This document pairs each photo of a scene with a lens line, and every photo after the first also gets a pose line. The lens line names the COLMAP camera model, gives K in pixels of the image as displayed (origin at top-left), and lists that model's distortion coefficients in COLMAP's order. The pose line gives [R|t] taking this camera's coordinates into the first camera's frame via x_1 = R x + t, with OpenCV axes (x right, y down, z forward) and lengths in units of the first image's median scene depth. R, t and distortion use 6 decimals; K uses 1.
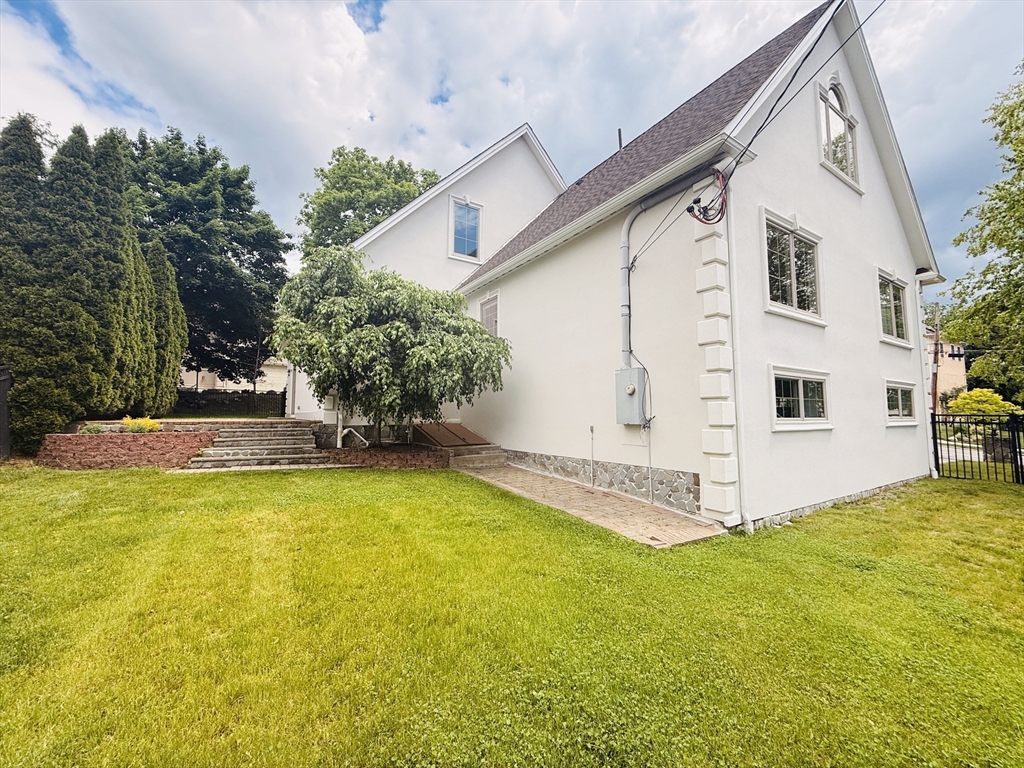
lens RADIAL K [[408.6, 0, 510.4], [0, 408.6, 385.8], [0, 0, 1]] dist [0.001677, 0.000148]
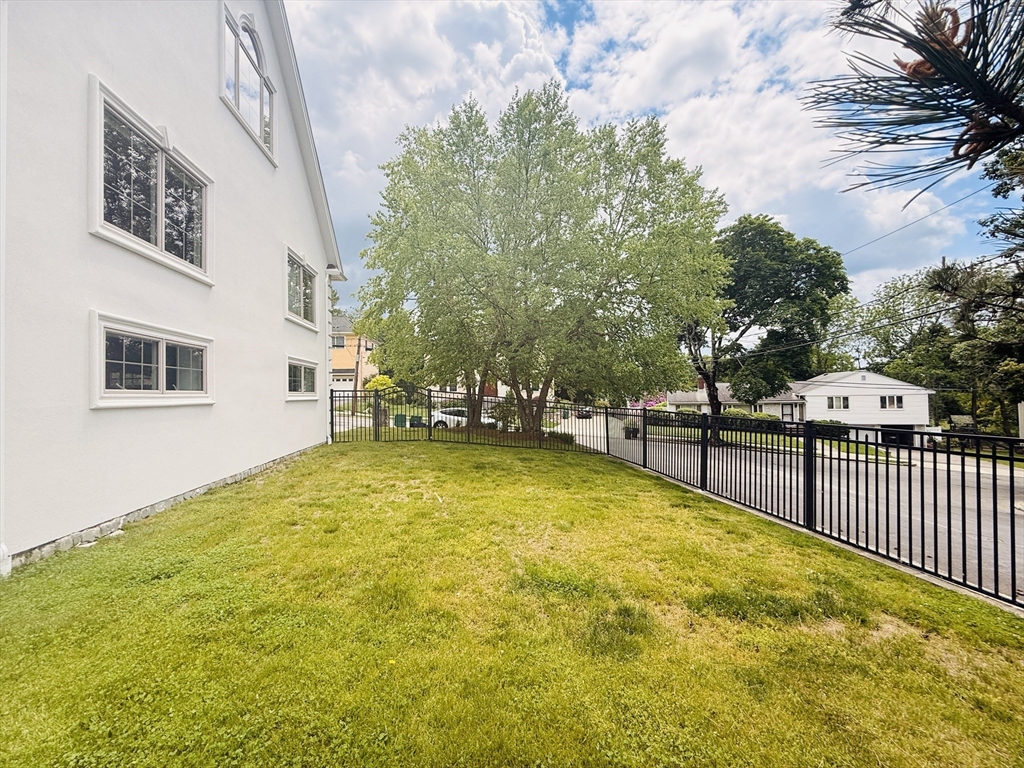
lens RADIAL K [[408.6, 0, 513.6], [0, 408.6, 389.1], [0, 0, 1]] dist [0.001677, 0.000148]
pose [[0.412993, 0.005028, 0.910720, 0.236418], [-0.052526, 0.998452, 0.018308, 0.021848], [-0.909218, -0.055398, 0.412618, 0.051916]]
